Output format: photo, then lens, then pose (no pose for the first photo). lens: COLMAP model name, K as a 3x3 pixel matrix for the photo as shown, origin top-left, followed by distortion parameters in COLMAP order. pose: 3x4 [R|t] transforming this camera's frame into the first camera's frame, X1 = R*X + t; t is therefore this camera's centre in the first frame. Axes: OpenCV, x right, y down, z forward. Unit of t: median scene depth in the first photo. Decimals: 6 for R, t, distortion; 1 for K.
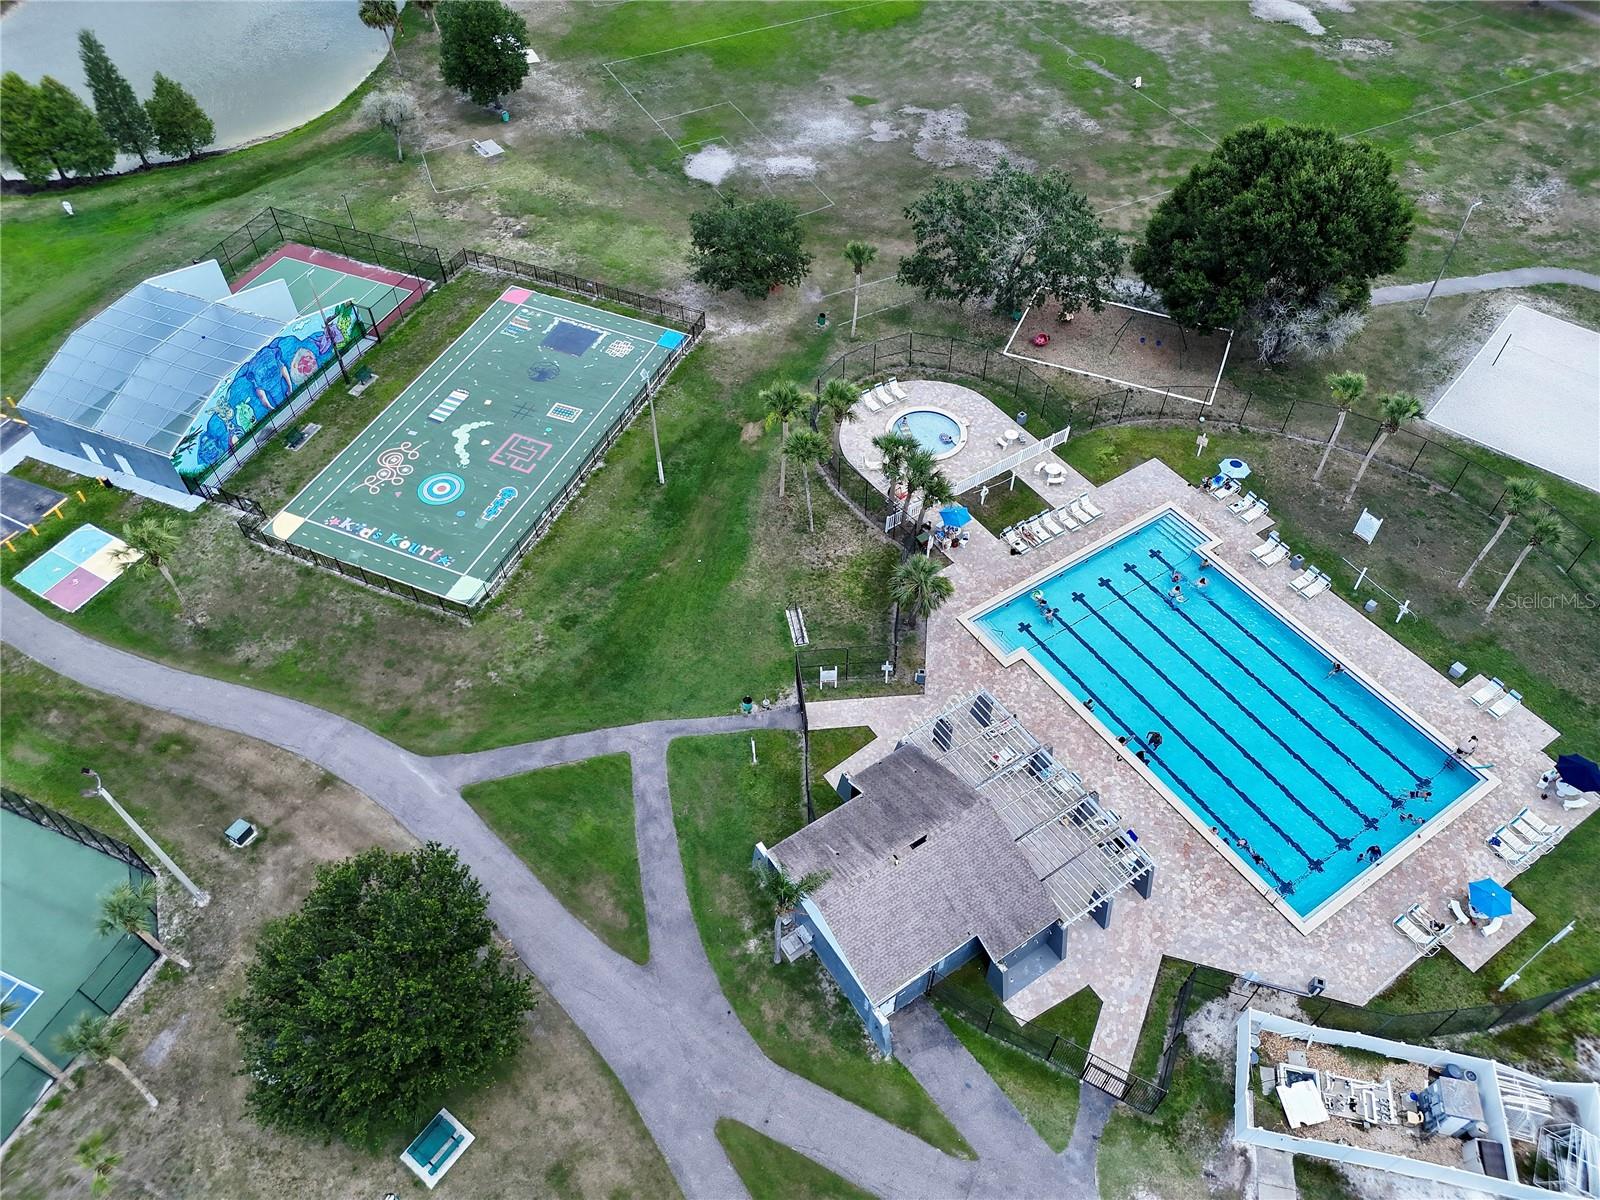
lens RADIAL K [[1122.5, 0, 793.5], [0, 1122.5, 596.8], [0, 0, 1]] dist [0.051051, -0.042531]
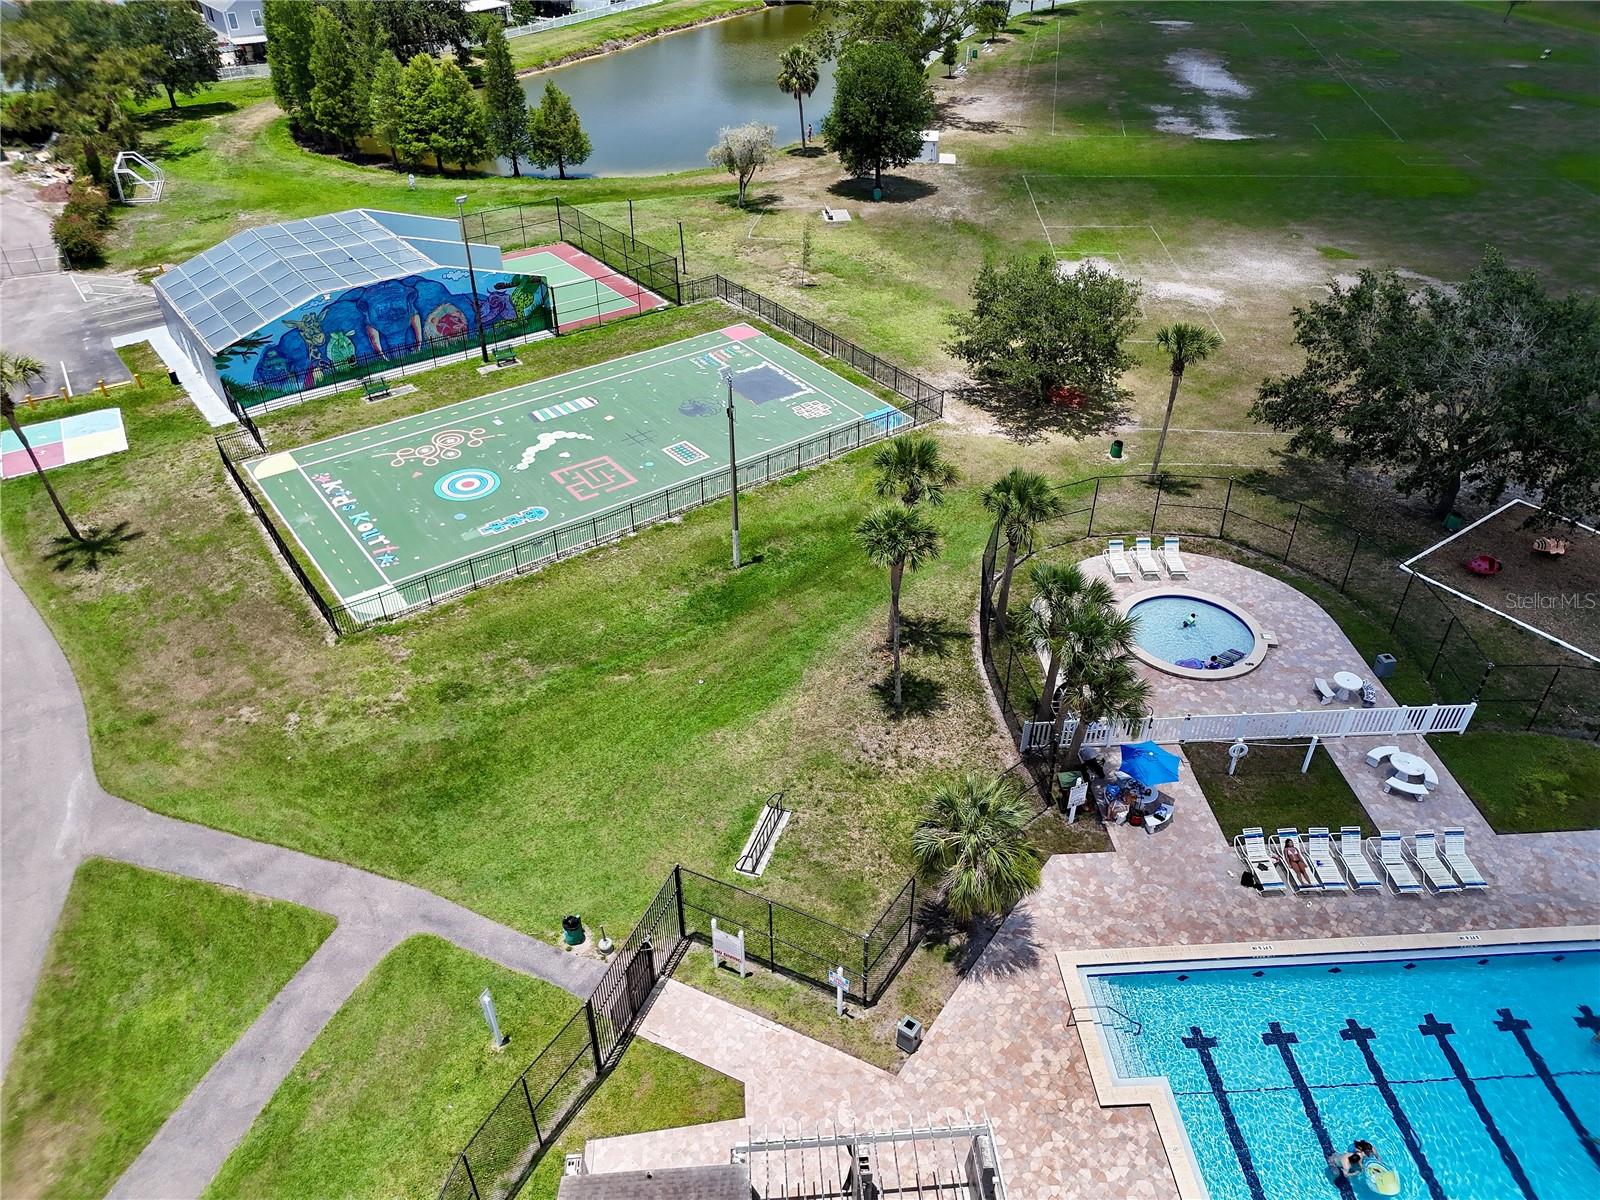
lens RADIAL K [[1122.5, 0, 786.9], [0, 1122.5, 590.6], [0, 0, 1]] dist [0.051051, -0.042531]
pose [[0.863906, 0.294764, -0.408387, 0.185557], [-0.380220, 0.913458, -0.145009, -0.007916], [0.330301, 0.280551, 0.901217, 0.463525]]
